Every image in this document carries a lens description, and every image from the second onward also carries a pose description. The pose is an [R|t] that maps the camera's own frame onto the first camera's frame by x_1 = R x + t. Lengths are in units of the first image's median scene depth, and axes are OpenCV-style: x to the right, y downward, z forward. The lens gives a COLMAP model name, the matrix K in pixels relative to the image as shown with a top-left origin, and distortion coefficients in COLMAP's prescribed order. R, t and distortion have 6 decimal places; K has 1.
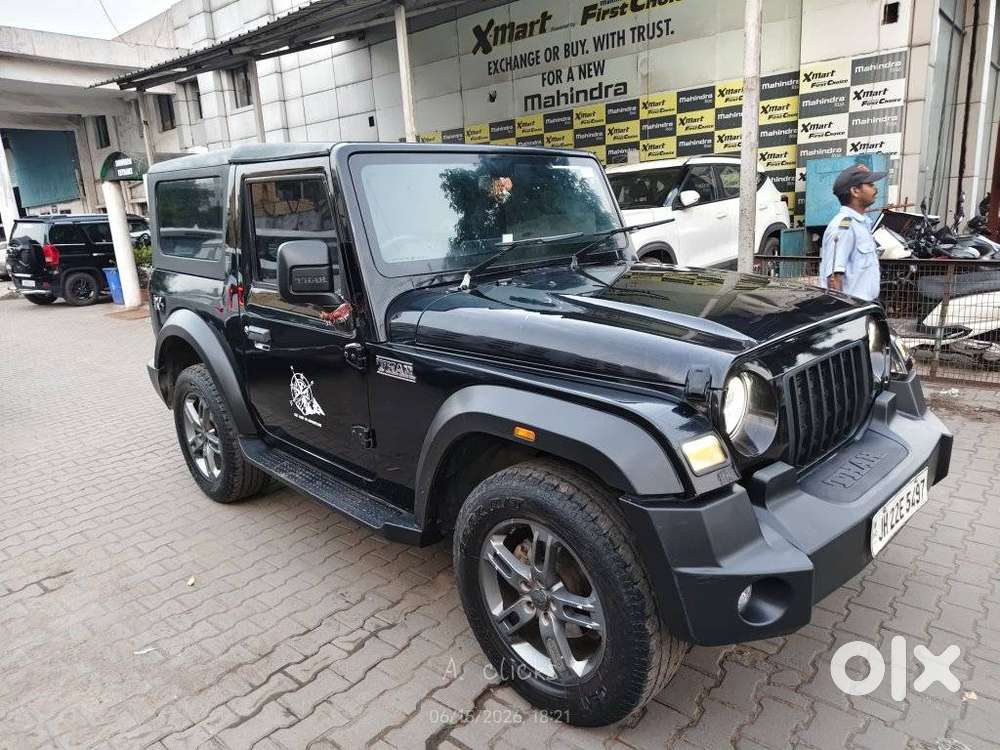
lens RADIAL K [[709.8, 0, 493.9], [0, 709.8, 380.4], [0, 0, 1]] dist [0.007358, -0.026199]
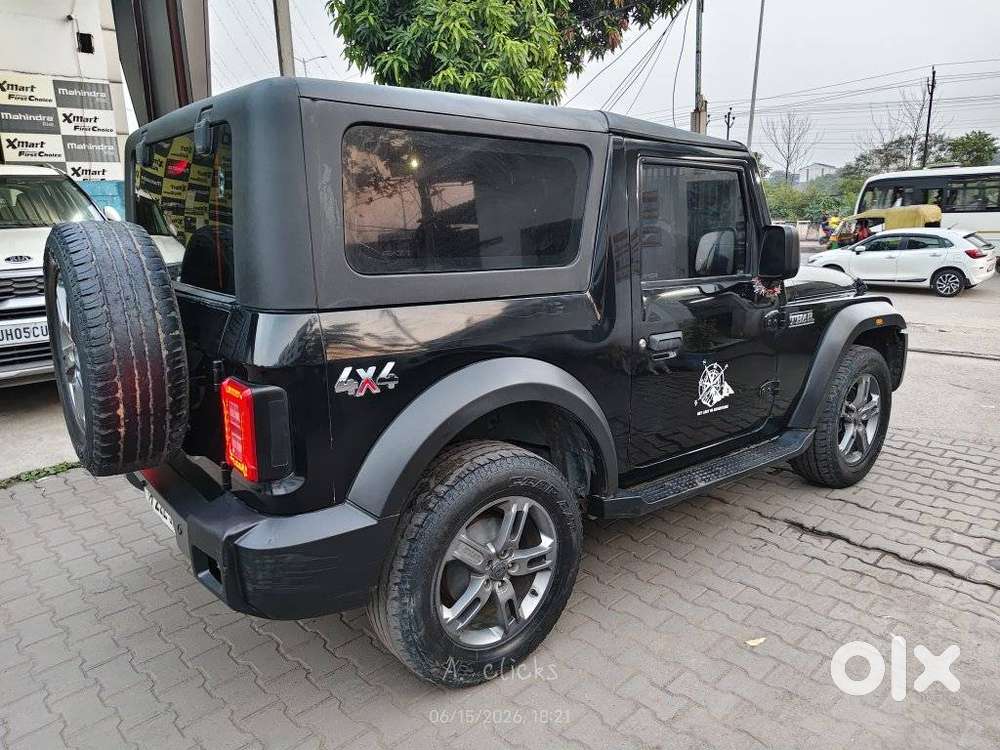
lens RADIAL K [[706.9, 0, 498.0], [0, 706.9, 360.0], [0, 0, 1]] dist [-0.001403, -0.001875]
pose [[0.076093, -0.160045, 0.984172, -0.366780], [0.245825, 0.959578, 0.137039, -0.064751], [-0.966323, 0.231507, 0.112361, 0.343436]]
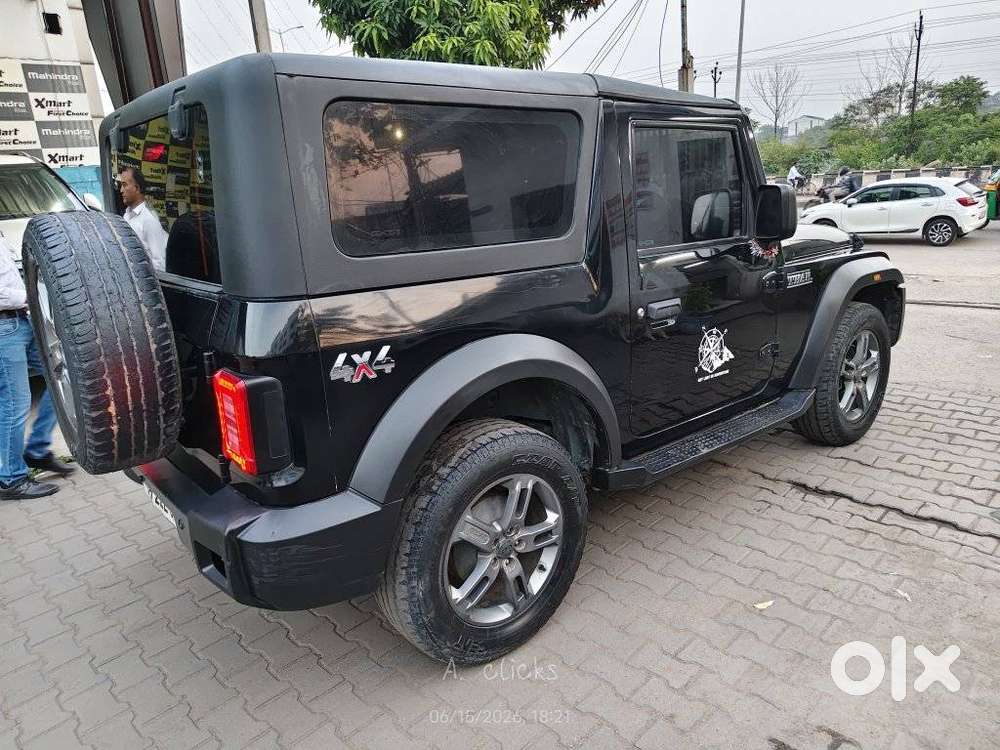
lens RADIAL K [[707.0, 0, 500.1], [0, 707.0, 361.7], [0, 0, 1]] dist [-0.000416, -0.003459]
pose [[0.058395, -0.208397, 0.976300, -0.362387], [0.287962, 0.939915, 0.183406, -0.066672], [-0.955860, 0.270427, 0.114897, 0.343952]]
